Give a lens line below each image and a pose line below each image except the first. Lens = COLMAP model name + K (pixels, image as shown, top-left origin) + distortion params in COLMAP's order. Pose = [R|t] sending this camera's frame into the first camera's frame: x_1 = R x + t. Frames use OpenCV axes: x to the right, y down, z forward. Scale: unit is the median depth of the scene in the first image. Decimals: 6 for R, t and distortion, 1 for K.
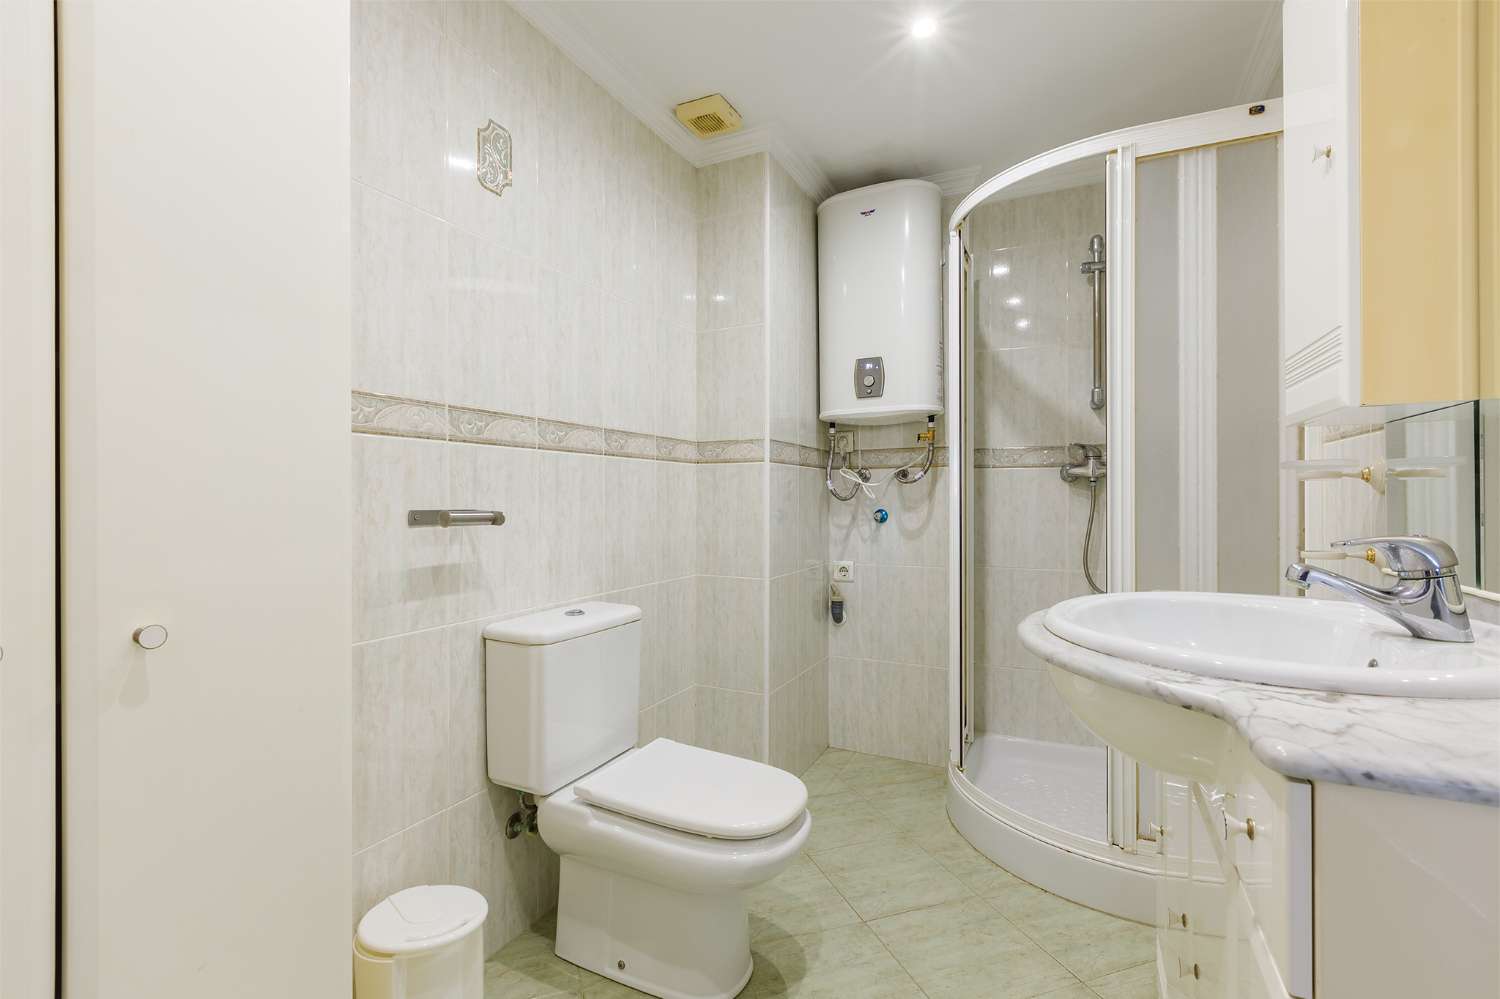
lens RADIAL K [[681.2, 0, 749.8], [0, 681.2, 489.8], [0, 0, 1]] dist [0.003118, -0.002005]
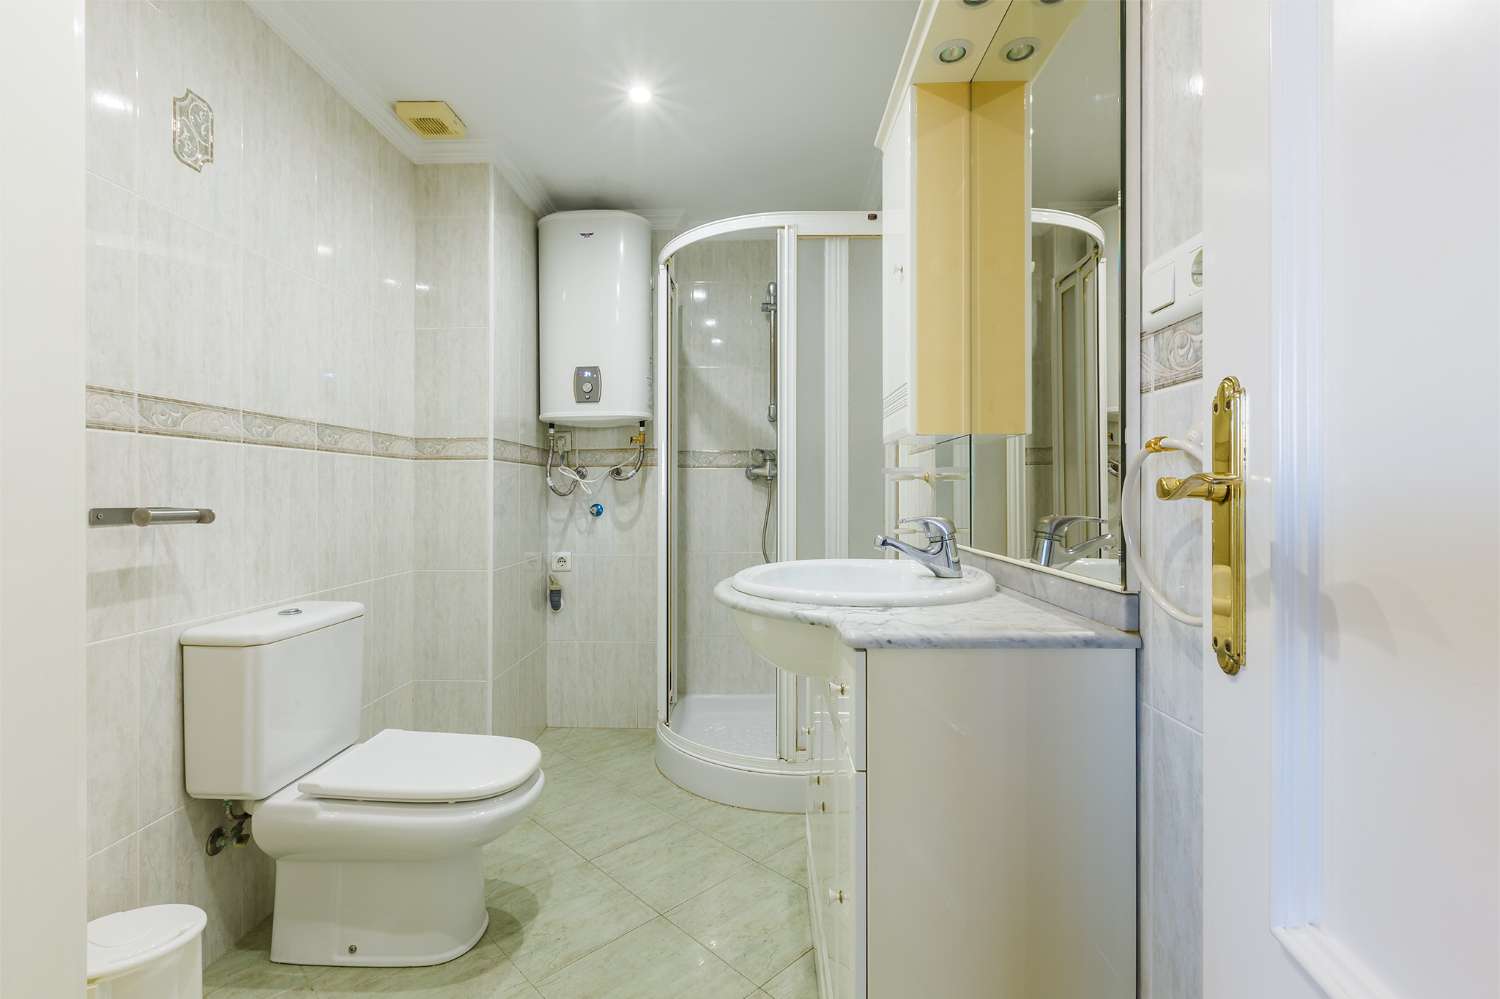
lens RADIAL K [[681.2, 0, 745.3], [0, 681.2, 484.5], [0, 0, 1]] dist [0.003118, -0.002005]
pose [[0.911384, 0.003179, 0.411544, -0.048094], [-0.002801, 0.999995, -0.001522, -0.001765], [-0.411547, 0.000234, 0.911389, -0.116038]]
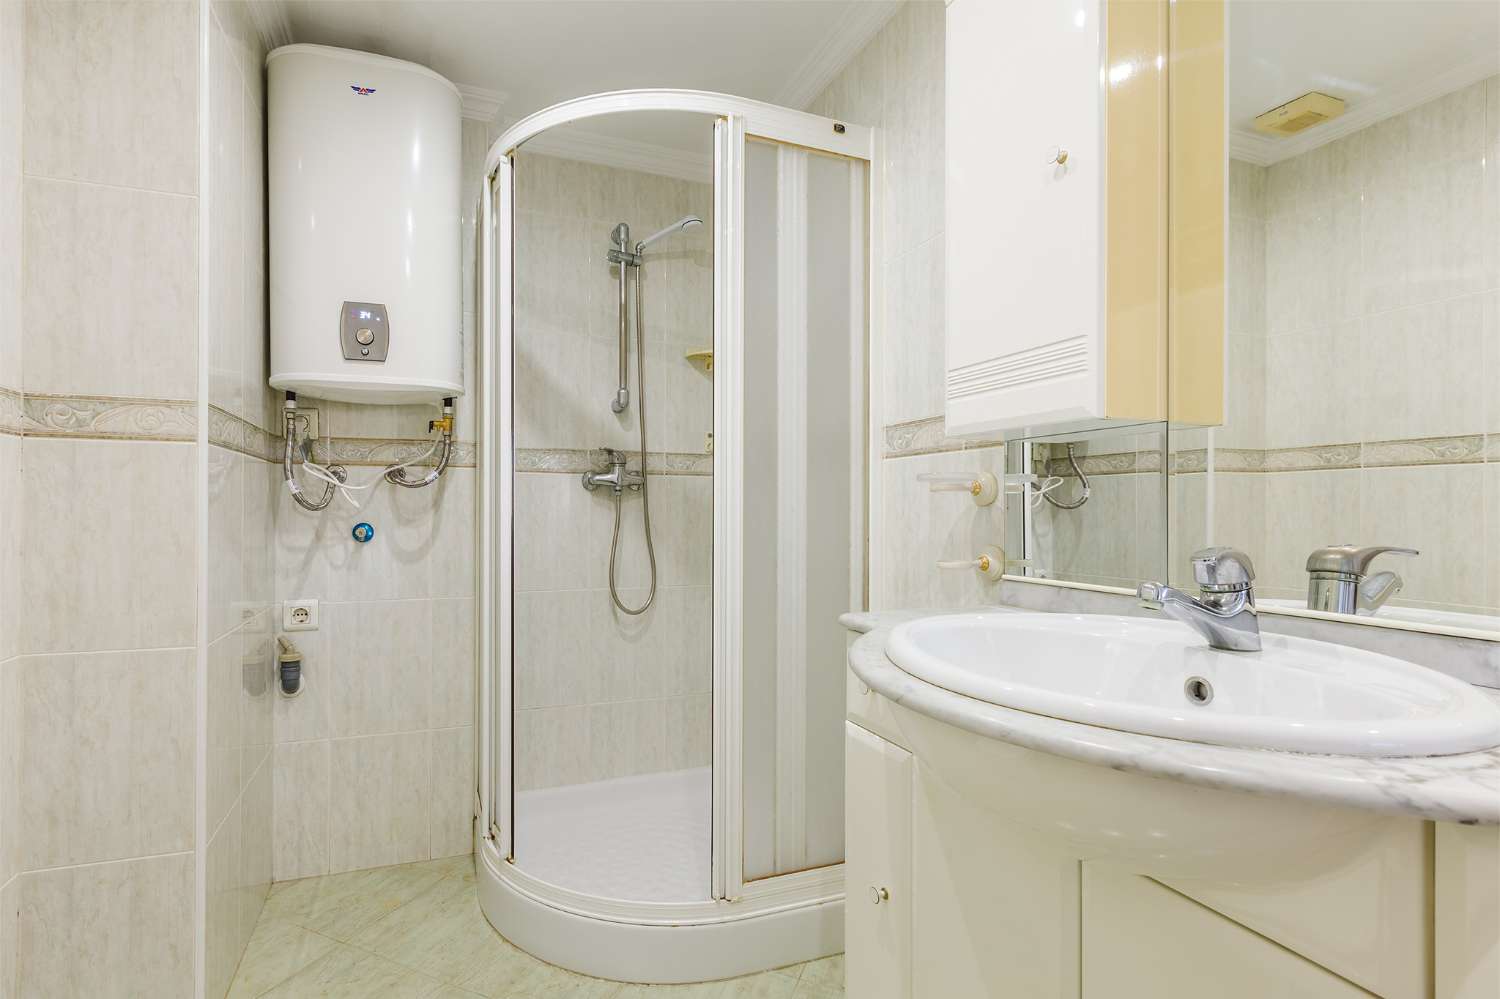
lens RADIAL K [[691.0, 0, 677.1], [0, 691.0, 509.0], [0, 0, 1]] dist [0.006778, -0.000262]
pose [[0.698702, 0.005168, 0.715394, -0.109442], [-0.014437, 0.999872, 0.006878, 0.005156], [-0.715267, -0.015134, 0.698688, 0.299591]]
